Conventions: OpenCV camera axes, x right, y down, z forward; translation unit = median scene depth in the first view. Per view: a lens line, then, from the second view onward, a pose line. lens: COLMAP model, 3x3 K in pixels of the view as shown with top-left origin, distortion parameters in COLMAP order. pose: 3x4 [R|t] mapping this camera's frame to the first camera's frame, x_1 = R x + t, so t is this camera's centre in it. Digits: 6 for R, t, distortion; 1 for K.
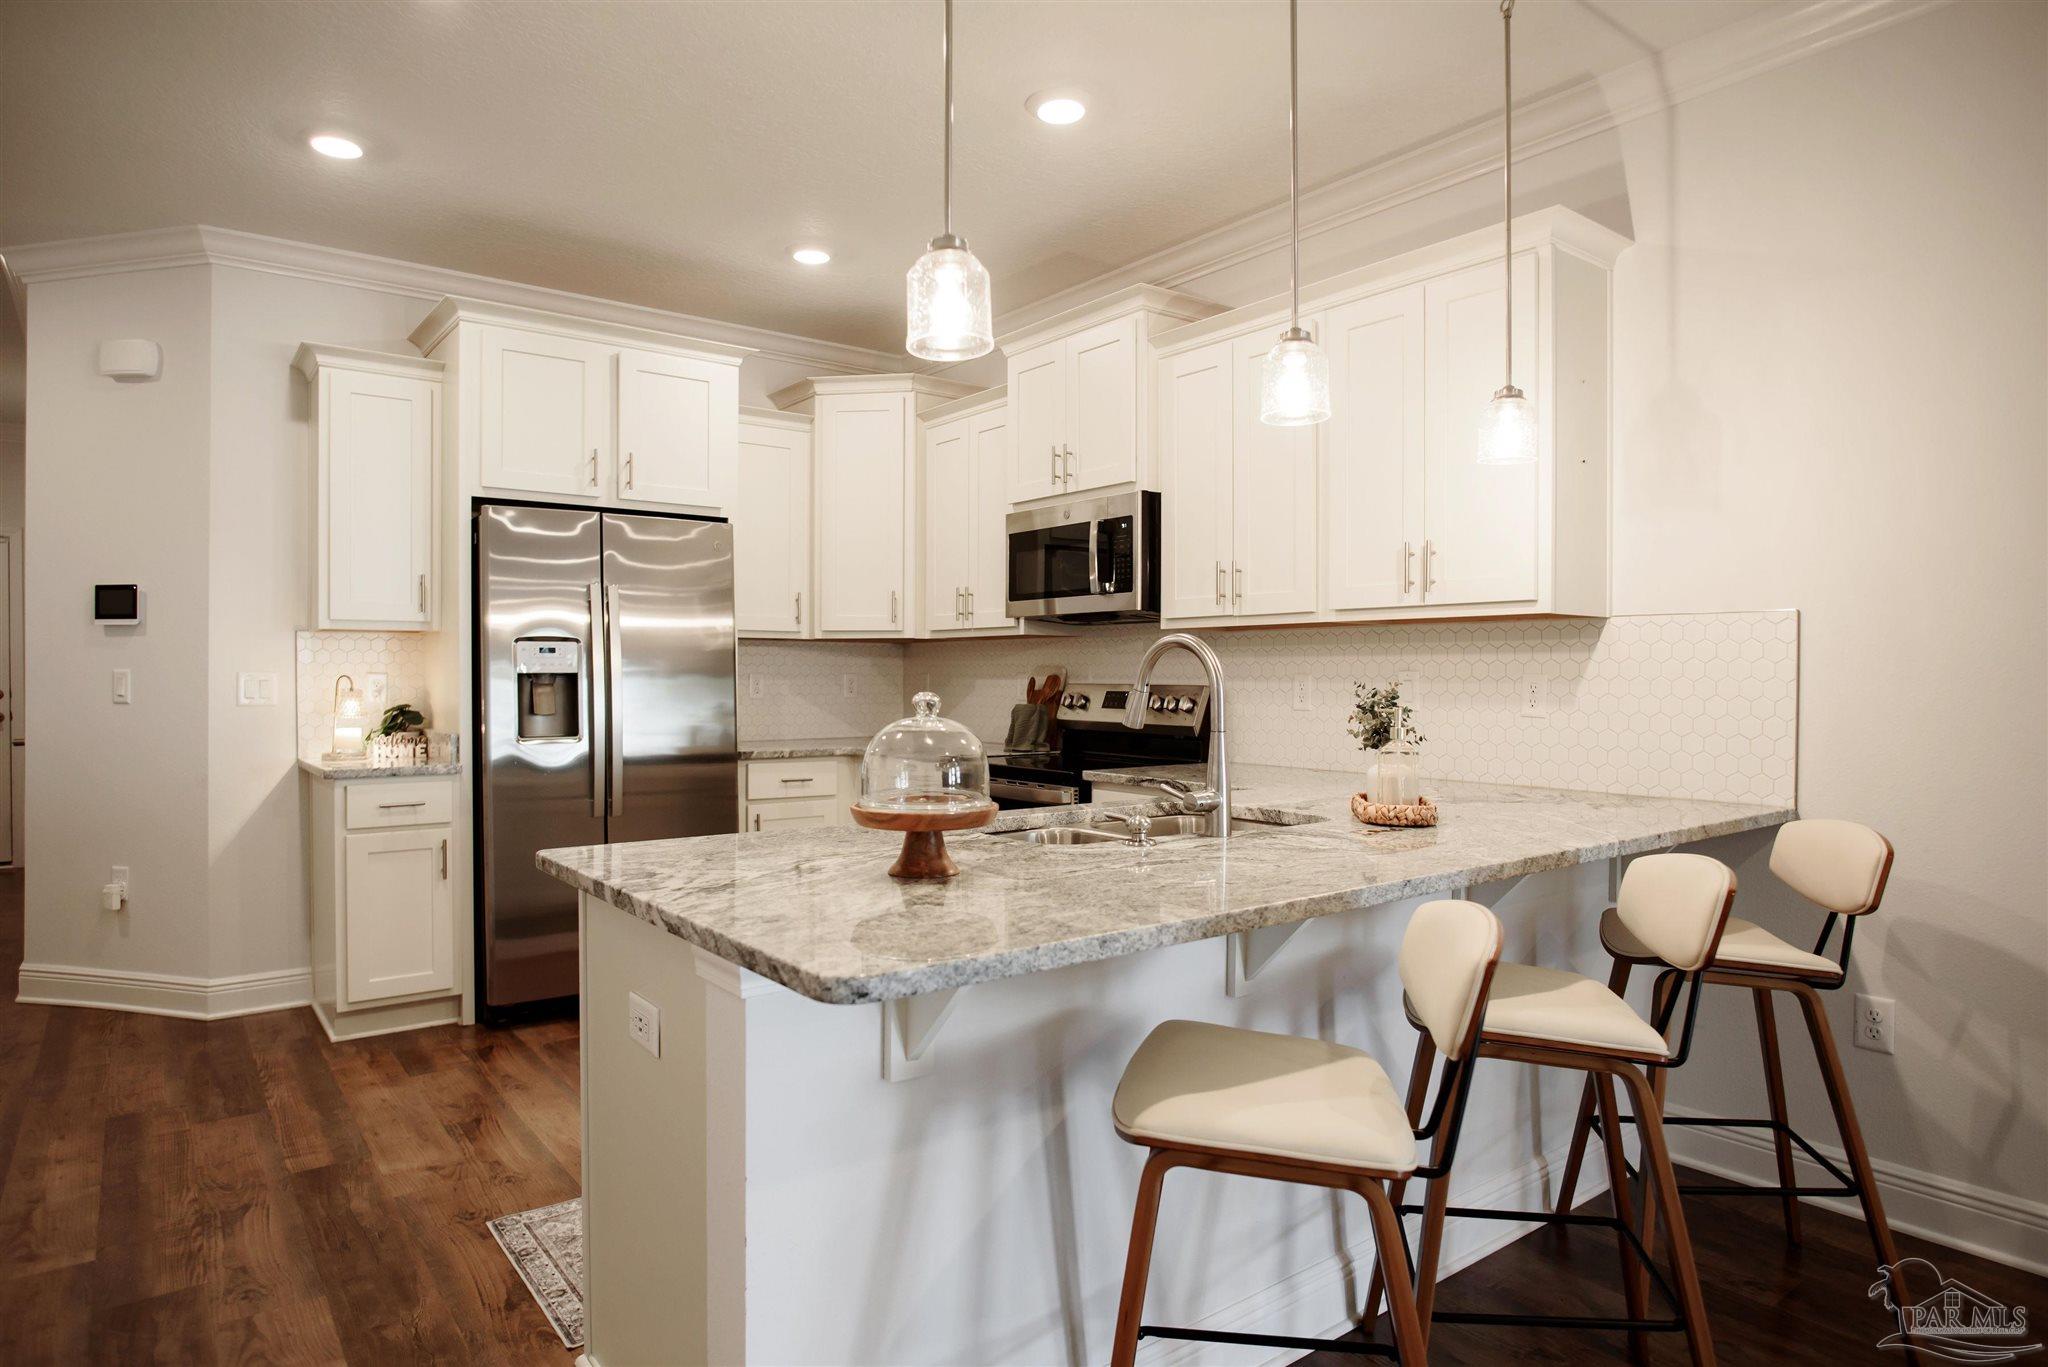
lens RADIAL K [[1192.5, 0, 1016.2], [0, 1192.5, 680.0], [0, 0, 1]] dist [-0.009735, 0.001908]
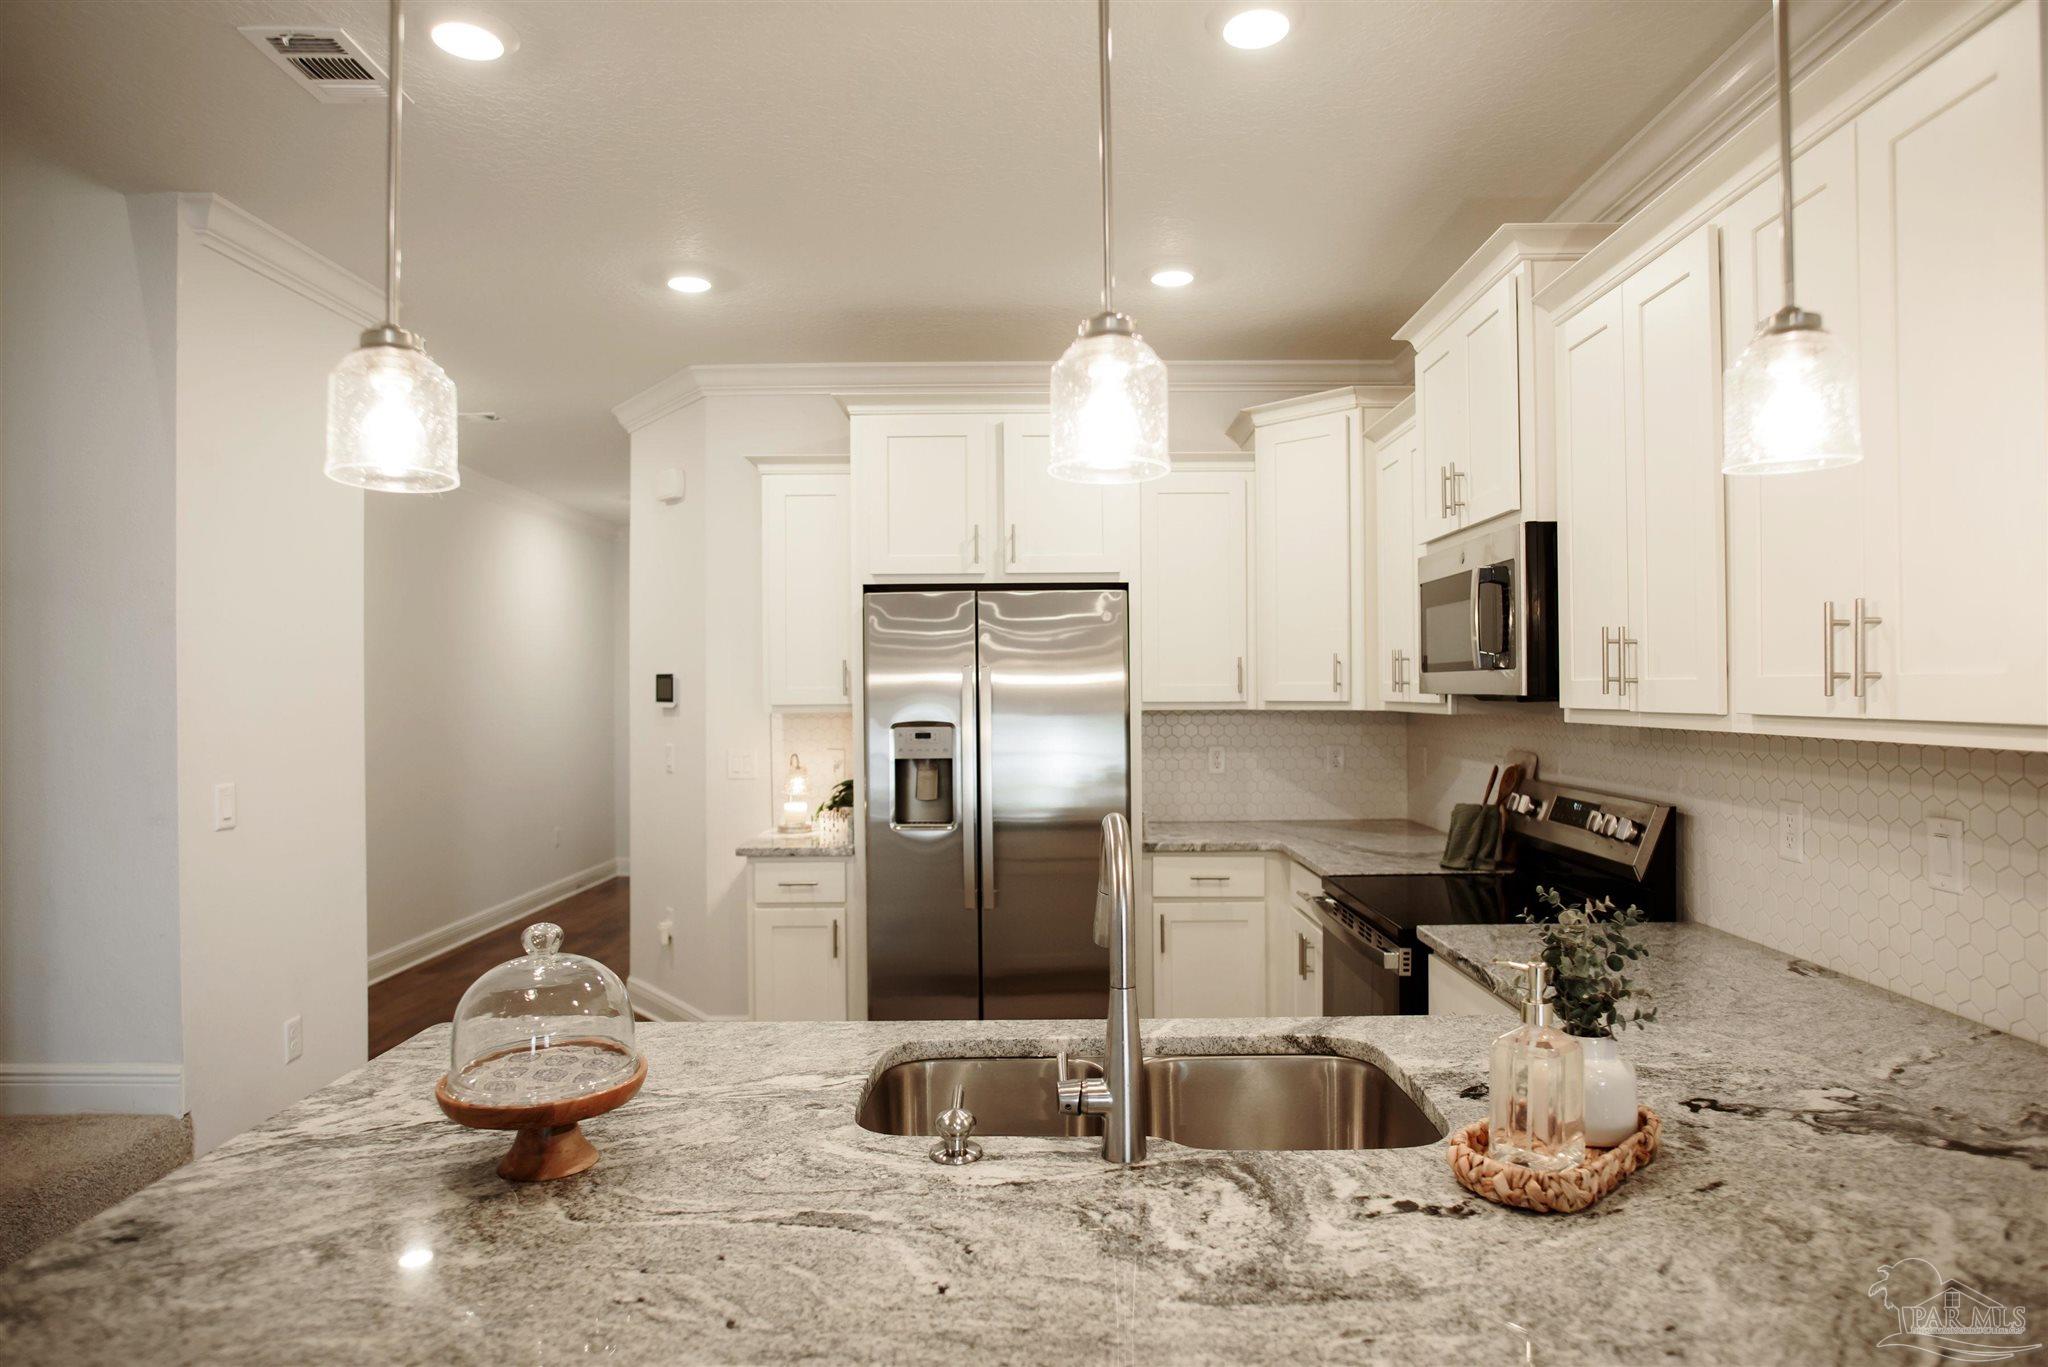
lens RADIAL K [[1192.5, 0, 1031.3], [0, 1192.5, 688.6], [0, 0, 1]] dist [-0.009735, 0.001908]
pose [[0.802232, -0.010217, -0.596925, 0.261879], [0.007012, 0.999946, -0.007692, -0.054305], [0.596971, 0.001985, 0.802260, 0.254063]]
